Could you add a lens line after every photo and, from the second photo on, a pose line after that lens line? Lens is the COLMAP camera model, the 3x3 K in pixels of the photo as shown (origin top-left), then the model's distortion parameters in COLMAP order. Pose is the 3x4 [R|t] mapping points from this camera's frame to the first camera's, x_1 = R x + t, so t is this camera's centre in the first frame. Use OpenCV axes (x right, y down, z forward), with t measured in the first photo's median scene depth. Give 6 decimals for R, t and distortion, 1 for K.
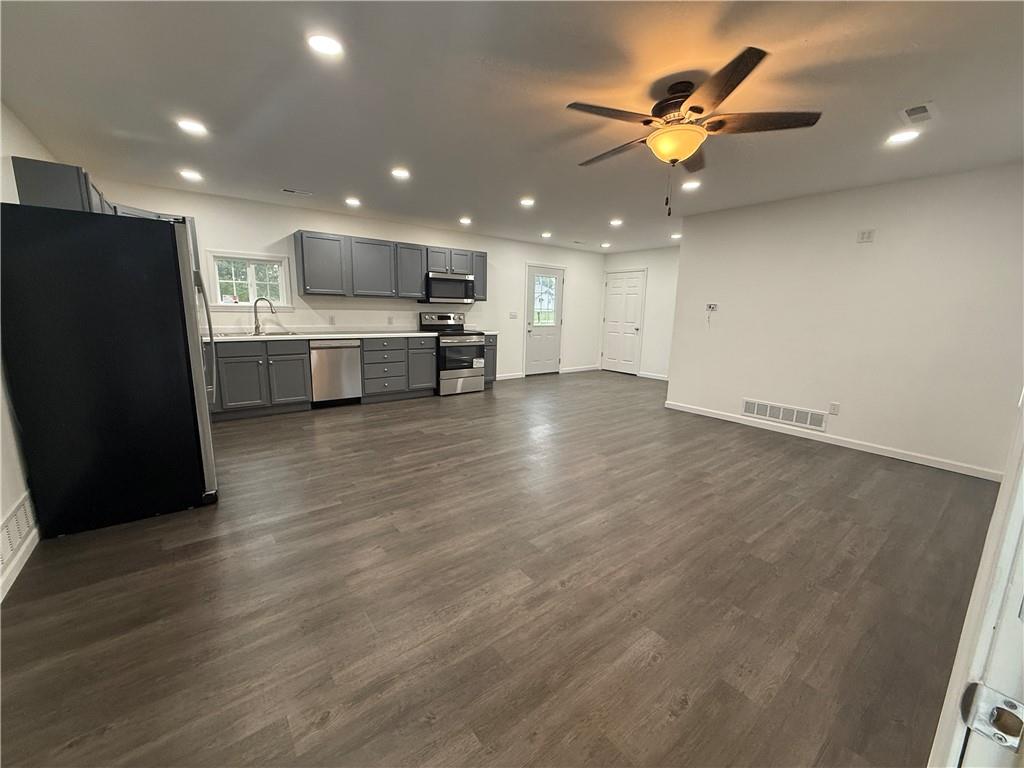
lens RADIAL K [[405.6, 0, 513.8], [0, 405.6, 380.9], [0, 0, 1]] dist [0.002185, 0.000411]
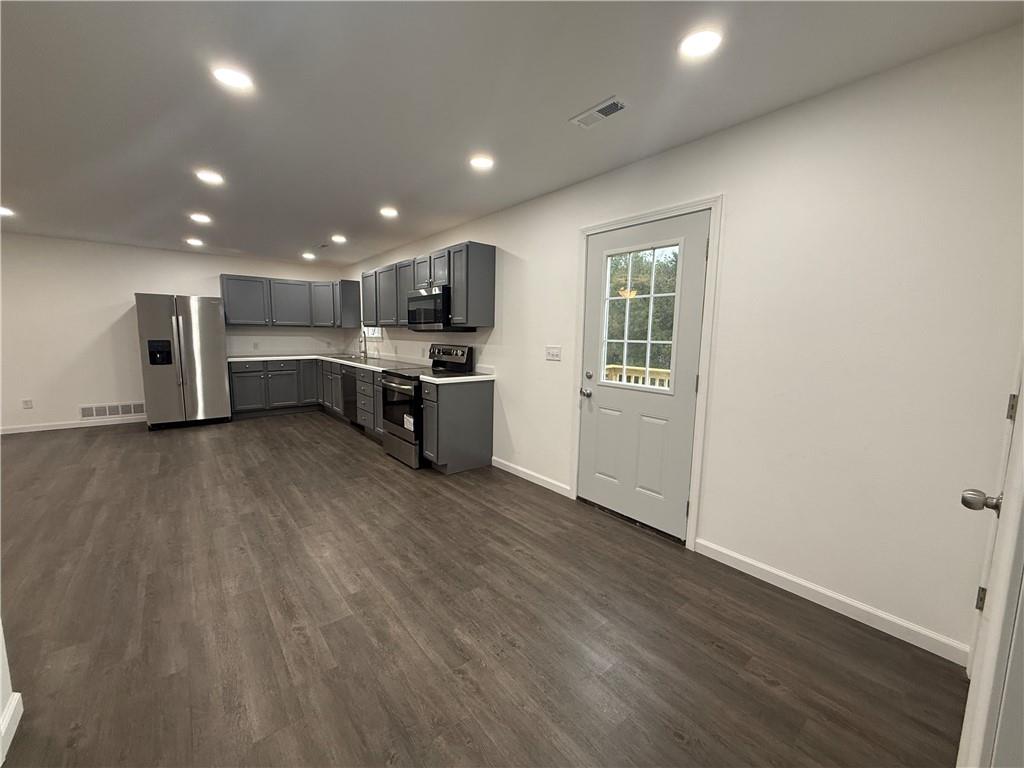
lens RADIAL K [[405.6, 0, 507.3], [0, 405.6, 383.4], [0, 0, 1]] dist [0.002185, 0.000411]
pose [[0.020425, 0.100633, -0.994714, 0.696598], [-0.188876, 0.977395, 0.095002, -0.248757], [0.981789, 0.185937, 0.038970, 1.426883]]
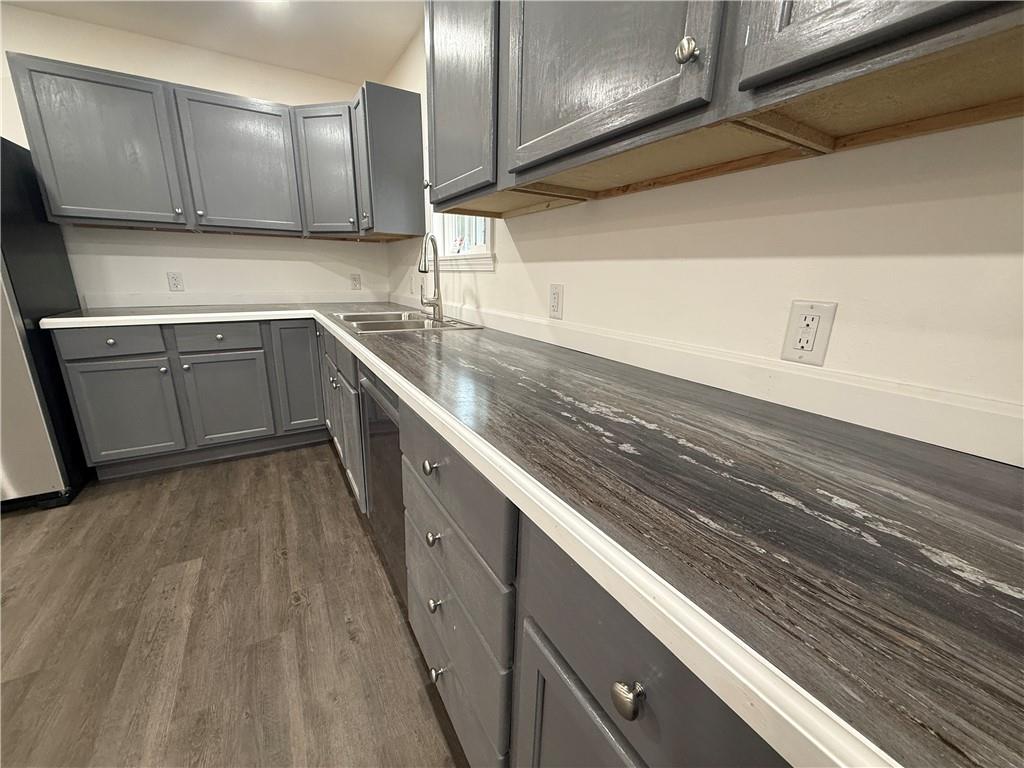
lens RADIAL K [[405.6, 0, 511.2], [0, 405.6, 385.7], [0, 0, 1]] dist [0.002185, 0.000411]
pose [[-0.130646, 0.239953, -0.961953, -0.198747], [-0.195180, 0.945056, 0.262247, -0.182521], [0.972027, 0.222016, -0.076633, 1.138228]]
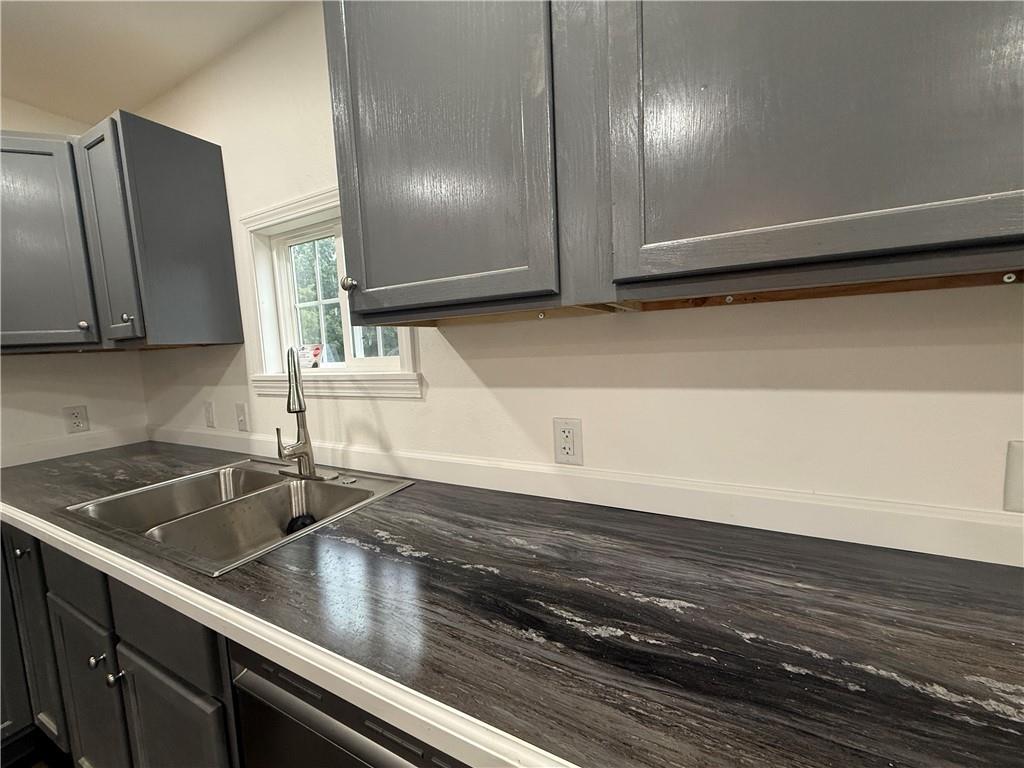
lens RADIAL K [[405.6, 0, 506.1], [0, 405.6, 386.8], [0, 0, 1]] dist [0.002185, 0.000411]
pose [[0.402758, 0.051847, -0.913837, -0.326509], [-0.103917, 0.994529, 0.010626, -0.196723], [0.909389, 0.090683, 0.405942, 1.014589]]
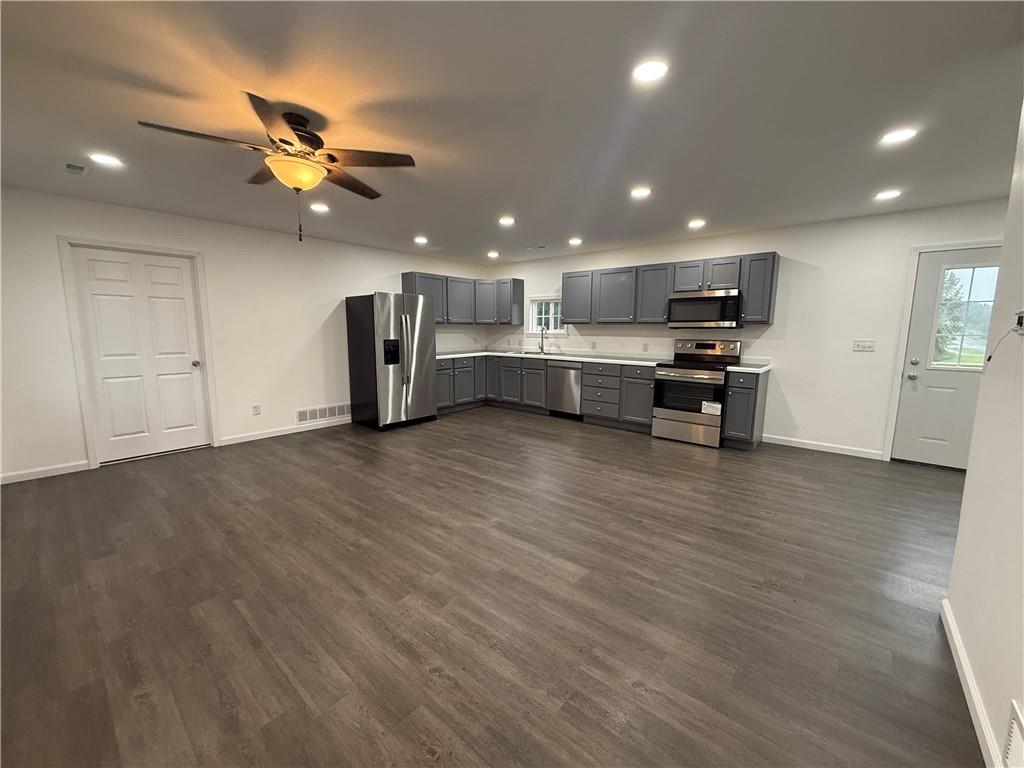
lens RADIAL K [[405.6, 0, 508.5], [0, 405.6, 380.1], [0, 0, 1]] dist [0.002185, 0.000411]
pose [[0.198666, 0.104889, -0.974438, 0.701908], [-0.172872, 0.982418, 0.070503, -0.104970], [0.964701, 0.154447, 0.213305, 0.616024]]
